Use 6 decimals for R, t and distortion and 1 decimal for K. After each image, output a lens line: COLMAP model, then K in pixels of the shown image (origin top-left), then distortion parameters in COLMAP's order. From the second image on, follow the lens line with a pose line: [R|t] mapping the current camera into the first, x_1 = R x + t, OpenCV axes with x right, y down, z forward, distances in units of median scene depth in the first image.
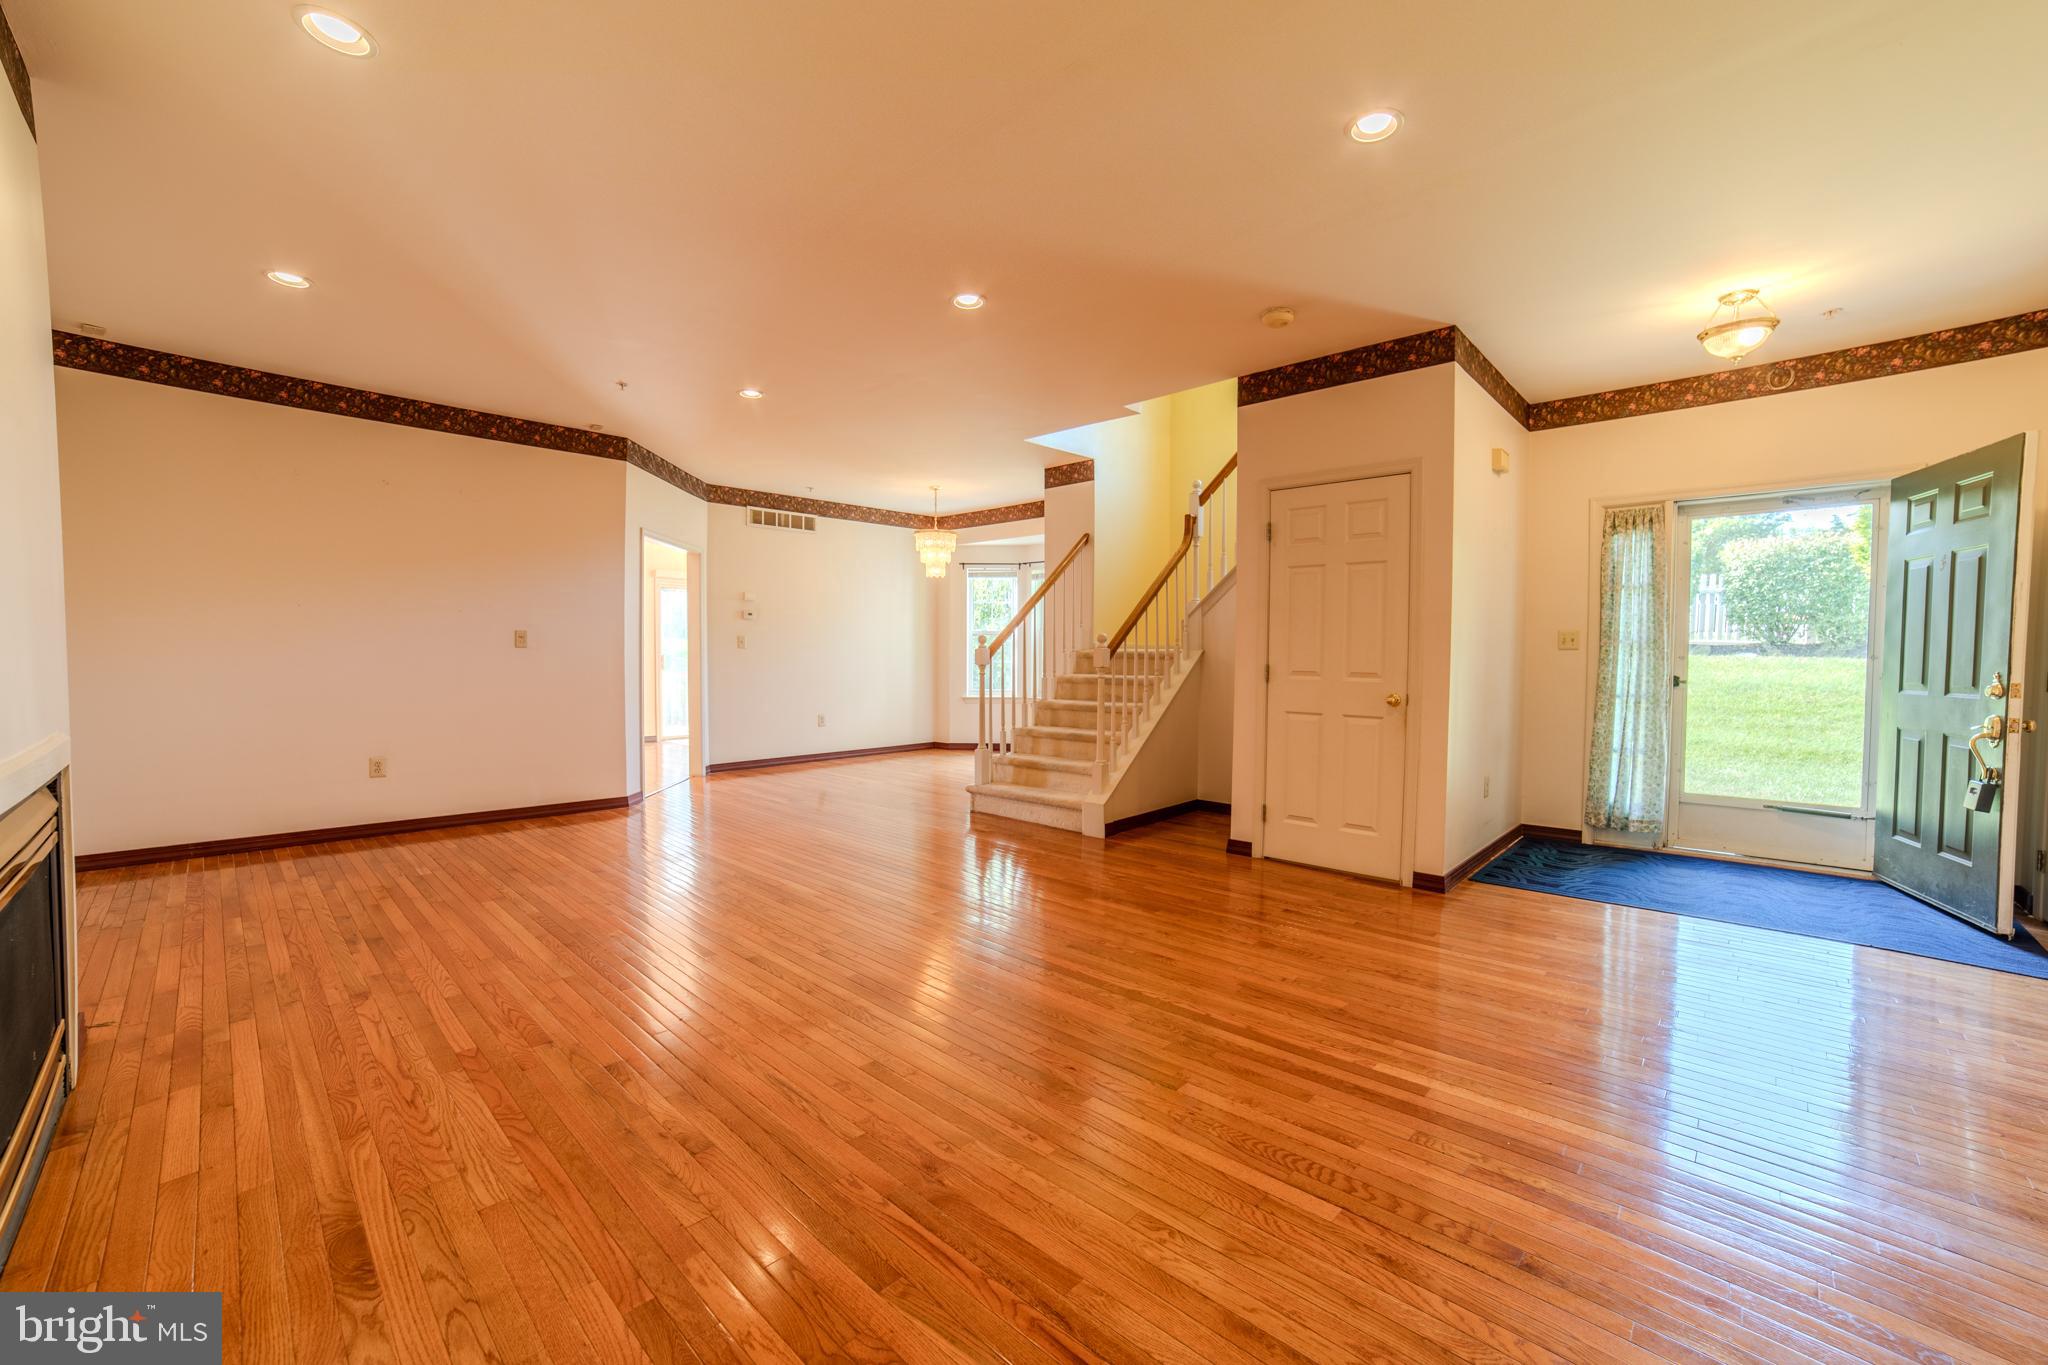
lens RADIAL K [[823.7, 0, 1024.0], [0, 823.7, 682.5], [0, 0, 1]] dist [-0.083817, 0.028930]
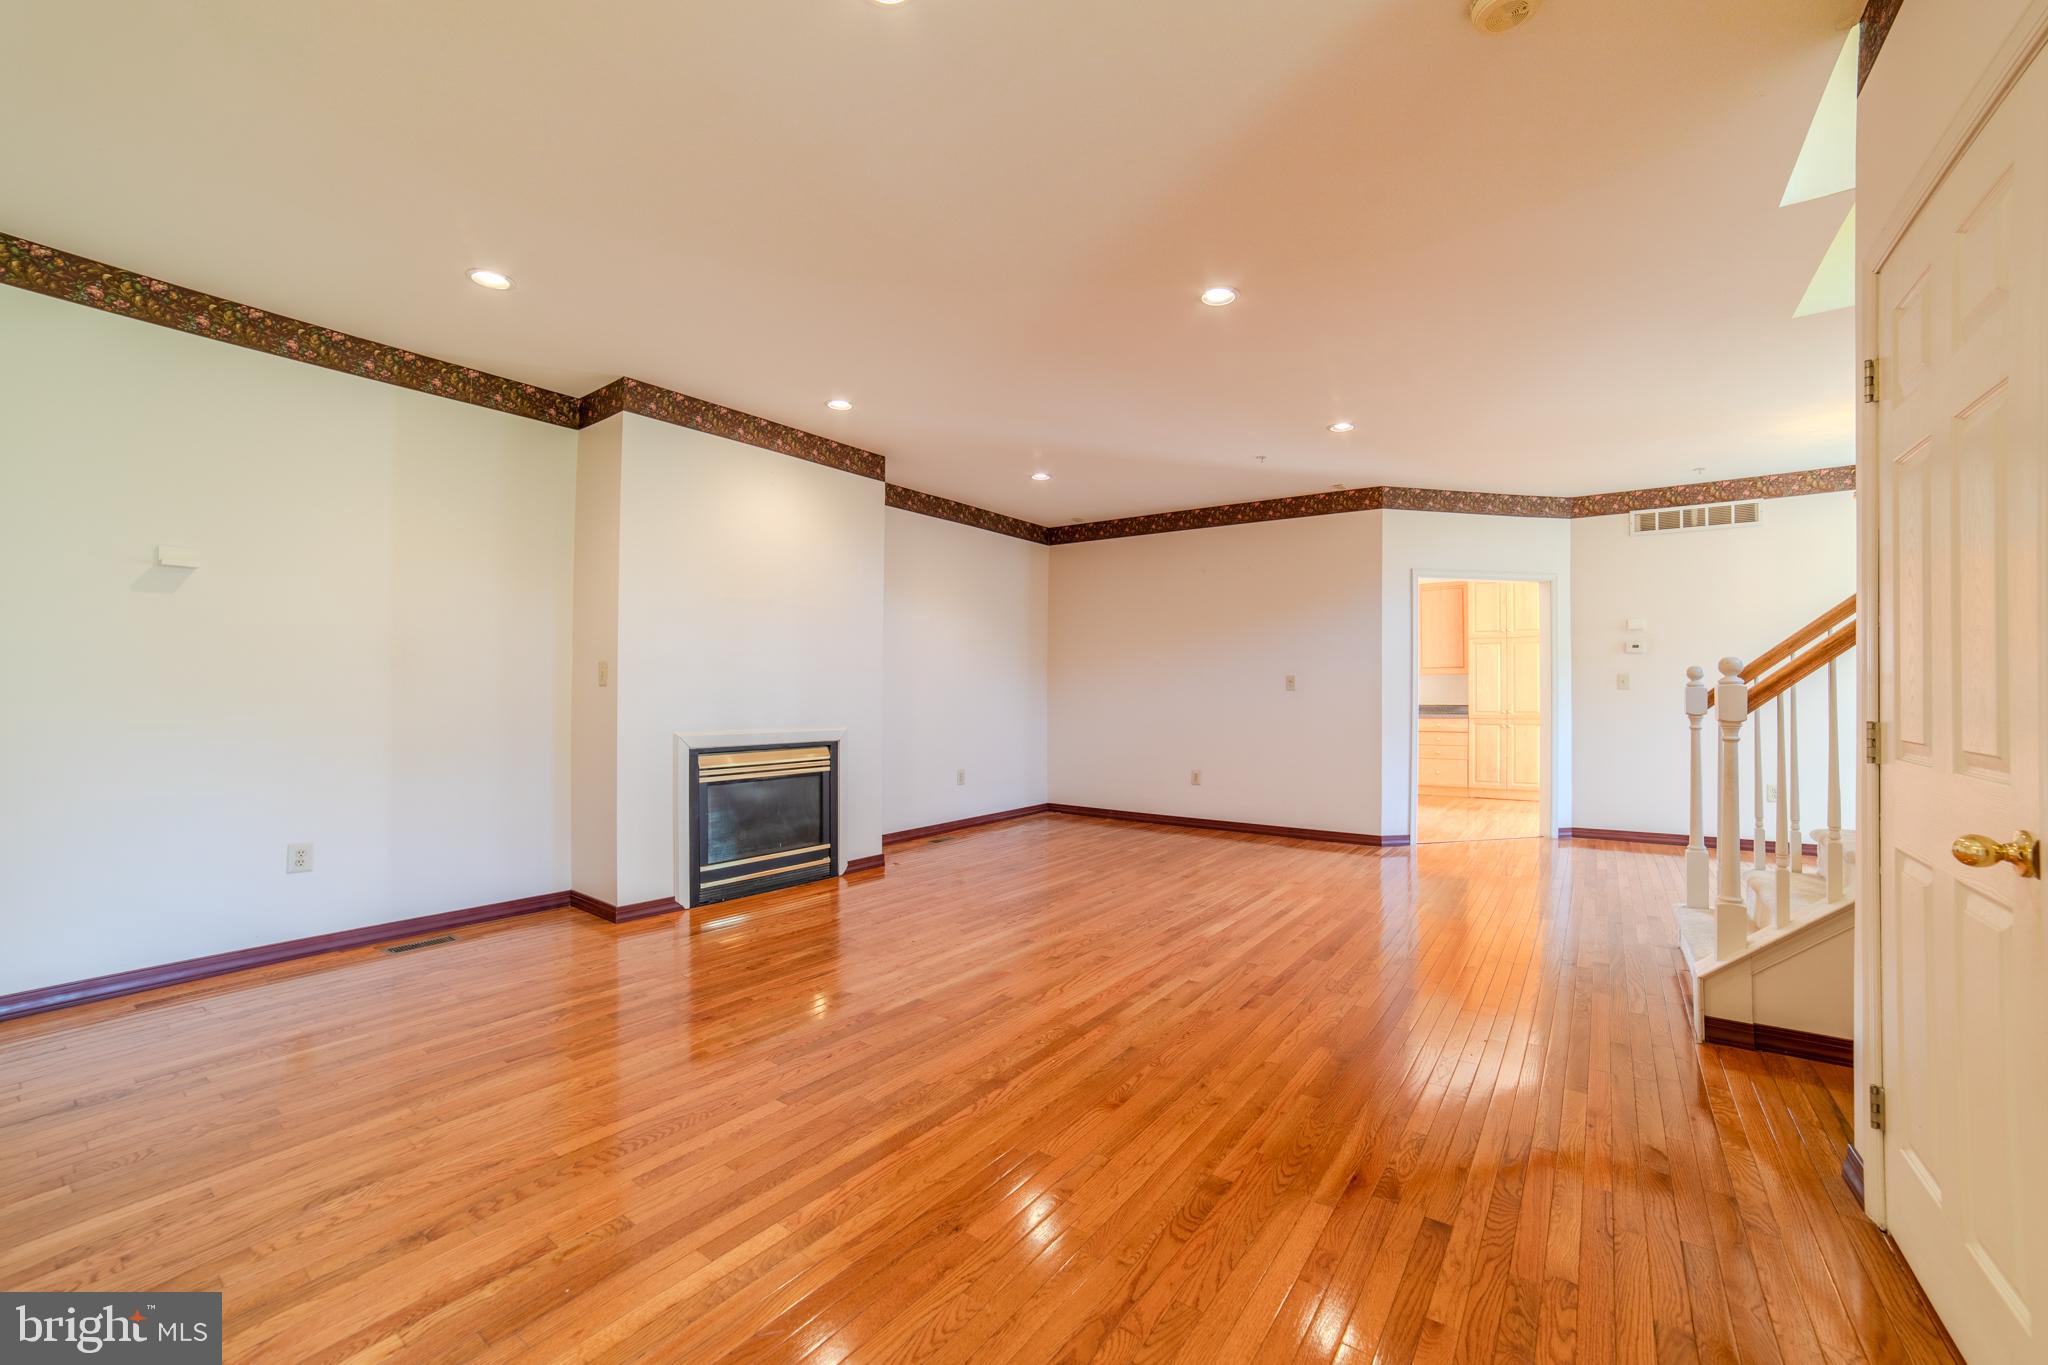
lens RADIAL K [[823.7, 0, 1024.0], [0, 823.7, 682.5], [0, 0, 1]] dist [-0.083817, 0.028930]
pose [[0.128310, -0.017818, -0.991574, 0.863474], [-0.036741, 0.999067, -0.022707, -0.023052], [0.991053, 0.039344, 0.127536, 0.779068]]
